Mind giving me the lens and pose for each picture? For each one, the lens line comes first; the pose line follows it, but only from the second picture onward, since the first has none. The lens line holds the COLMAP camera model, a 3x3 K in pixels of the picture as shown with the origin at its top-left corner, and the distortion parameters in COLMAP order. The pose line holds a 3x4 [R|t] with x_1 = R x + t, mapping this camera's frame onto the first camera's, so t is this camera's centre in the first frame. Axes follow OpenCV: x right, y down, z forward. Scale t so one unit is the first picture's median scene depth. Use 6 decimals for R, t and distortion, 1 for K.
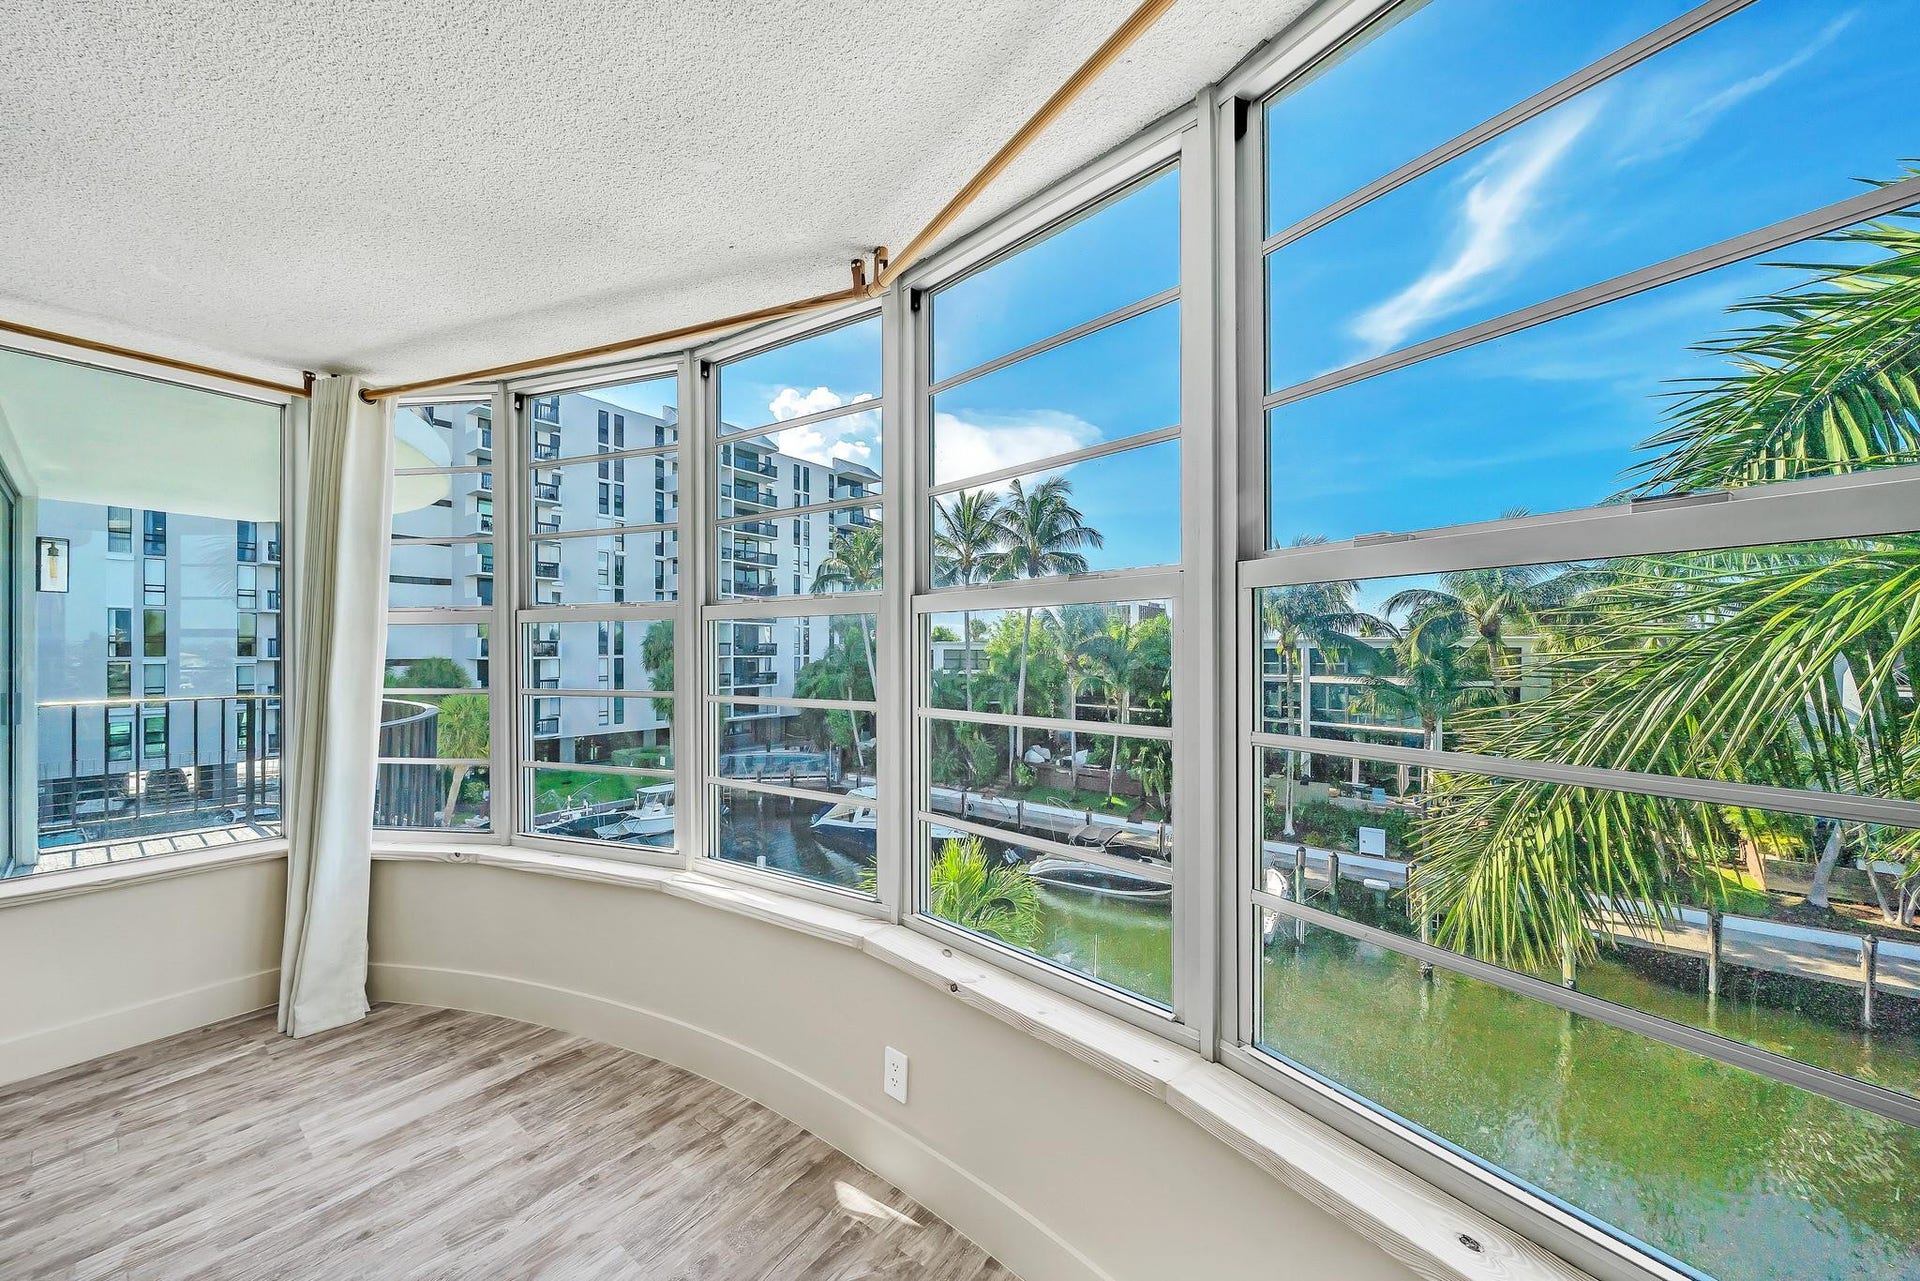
lens RADIAL K [[665.2, 0, 959.8], [0, 665.2, 651.7], [0, 0, 1]] dist [-0.004566, -0.000485]
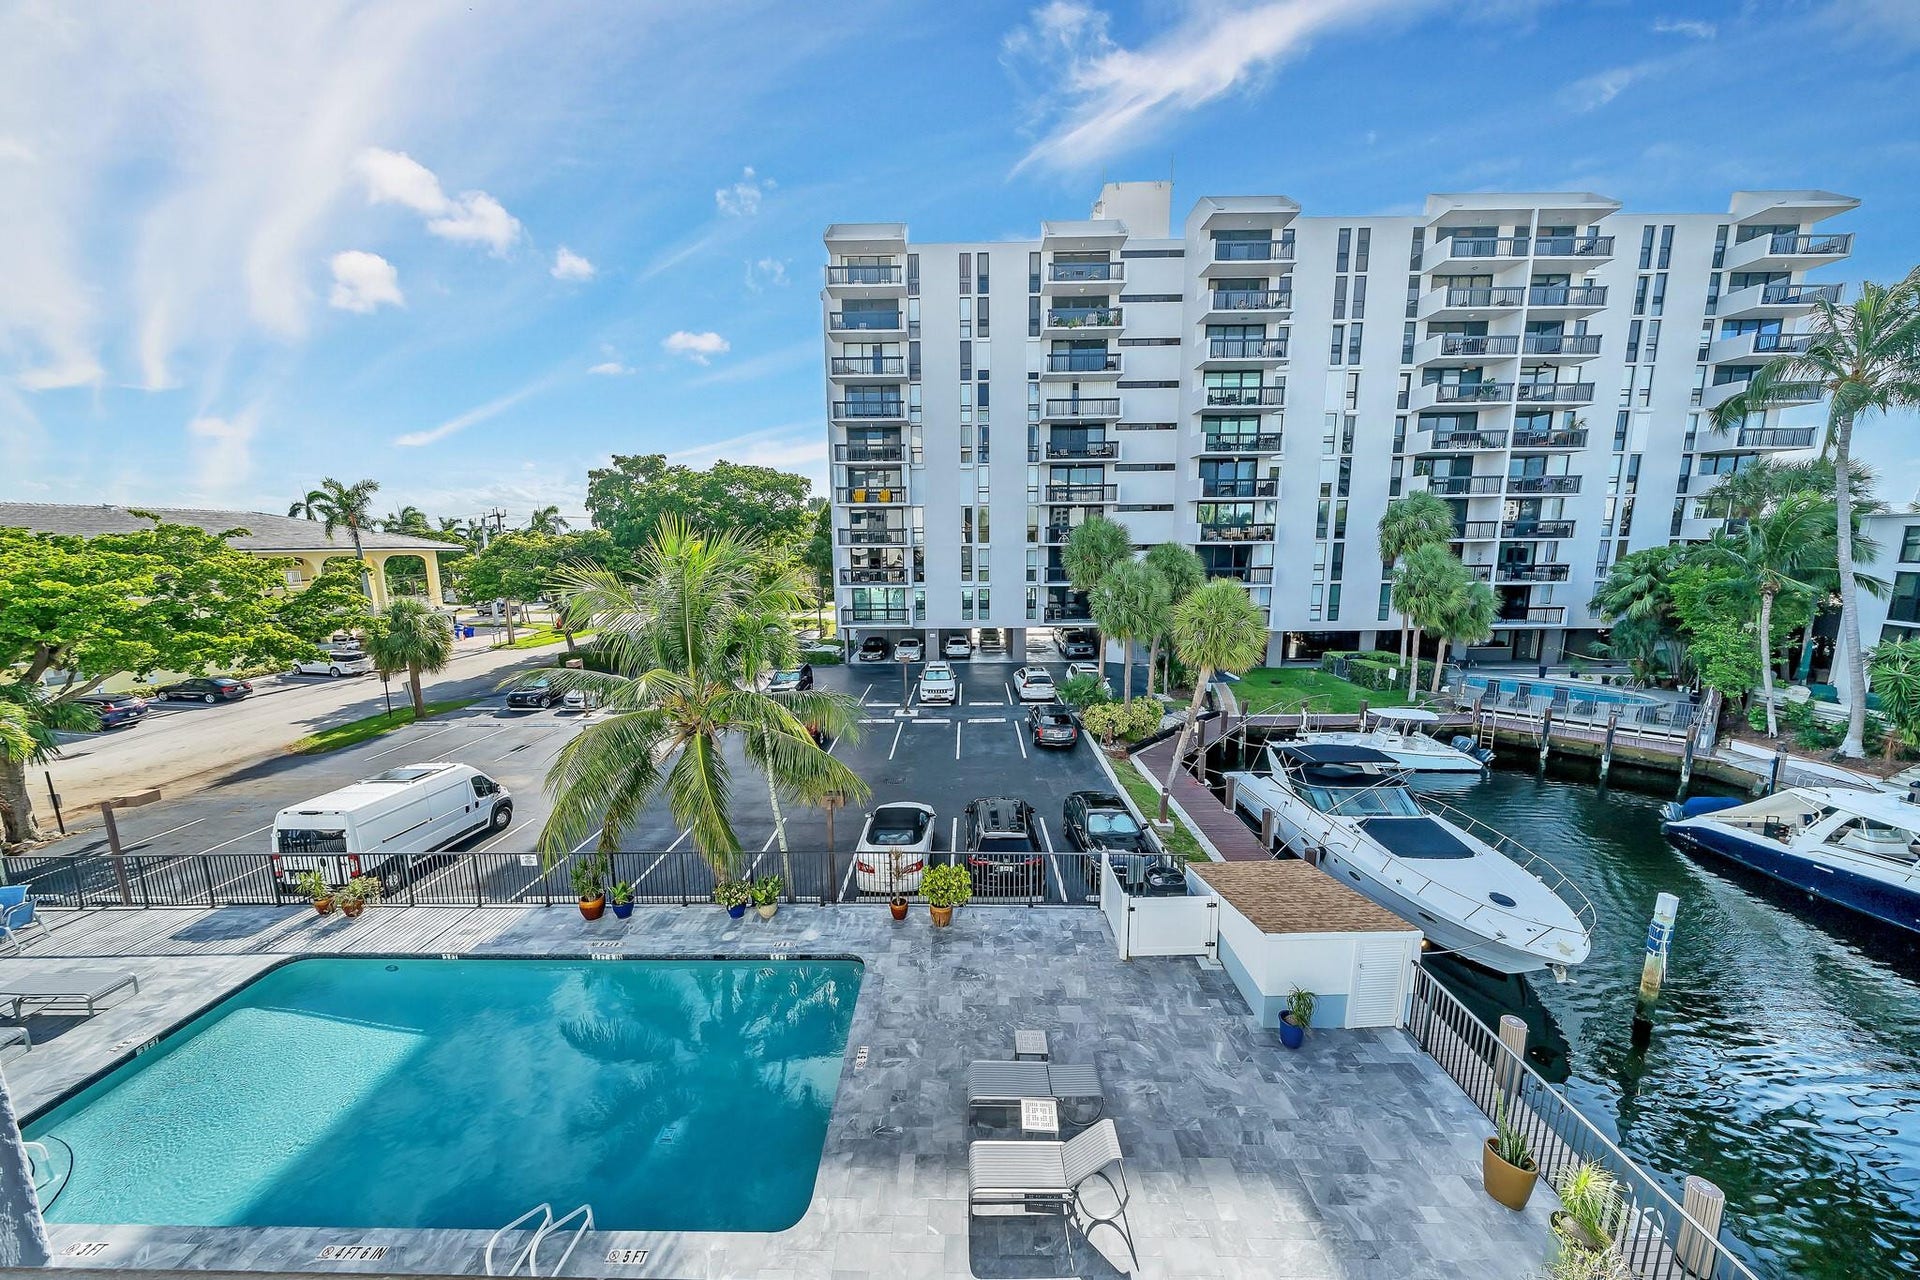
lens RADIAL K [[665.2, 0, 959.8], [0, 665.2, 651.2], [0, 0, 1]] dist [-0.004566, -0.000485]
pose [[0.605442, 0.125436, -0.785943, -0.129700], [0.009580, 0.986282, 0.164790, 0.001342], [0.795832, -0.107301, 0.595935, 0.107040]]
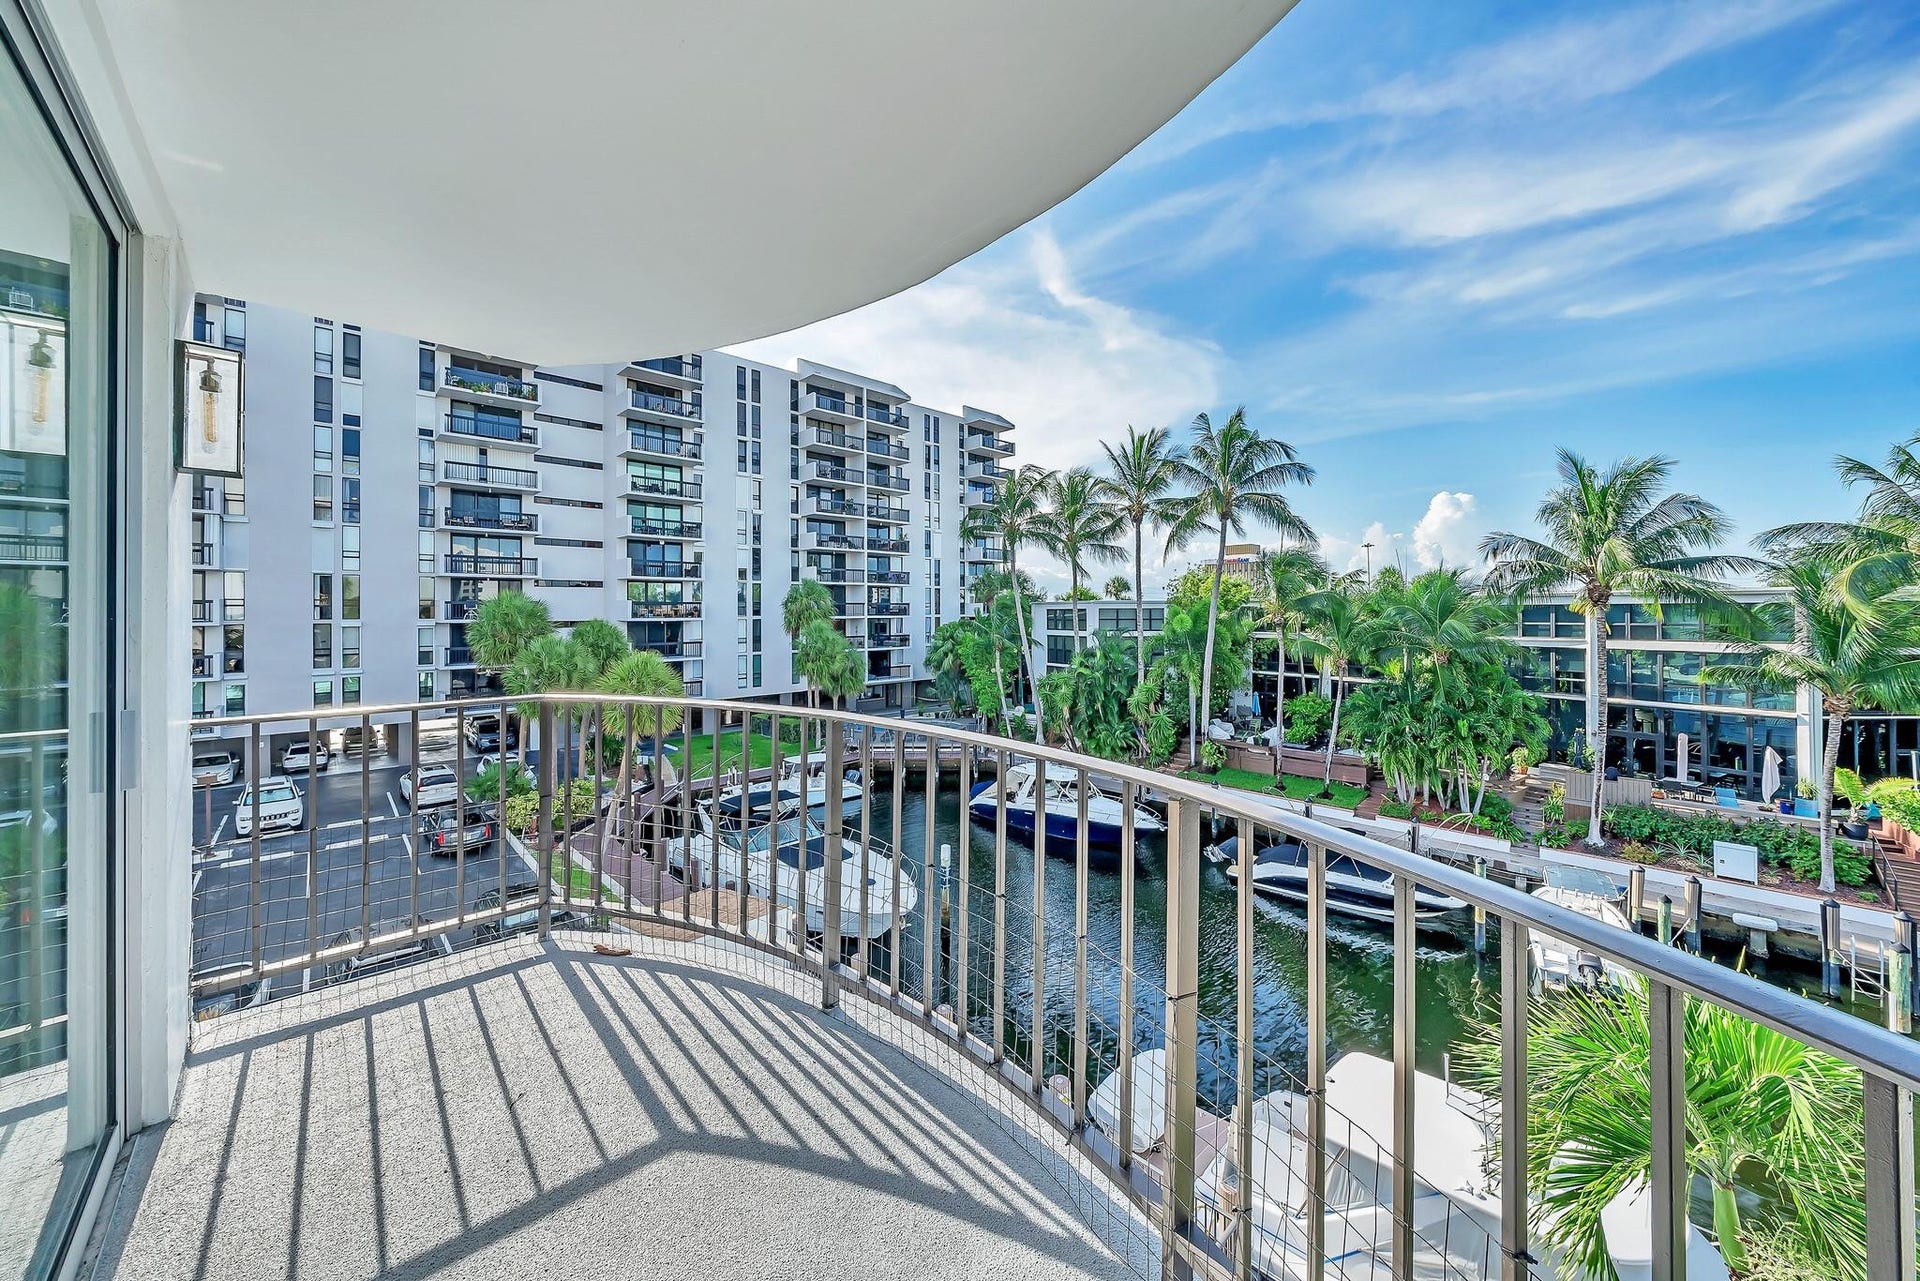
lens RADIAL K [[682.8, 0, 946.5], [0, 682.8, 610.1], [0, 0, 1]] dist [-0.000934, -0.002666]
pose [[0.986779, -0.005060, -0.161991, -0.078540], [0.004509, 0.999983, -0.003769, 0.000739], [0.162007, 0.002989, 0.986785, 0.060074]]
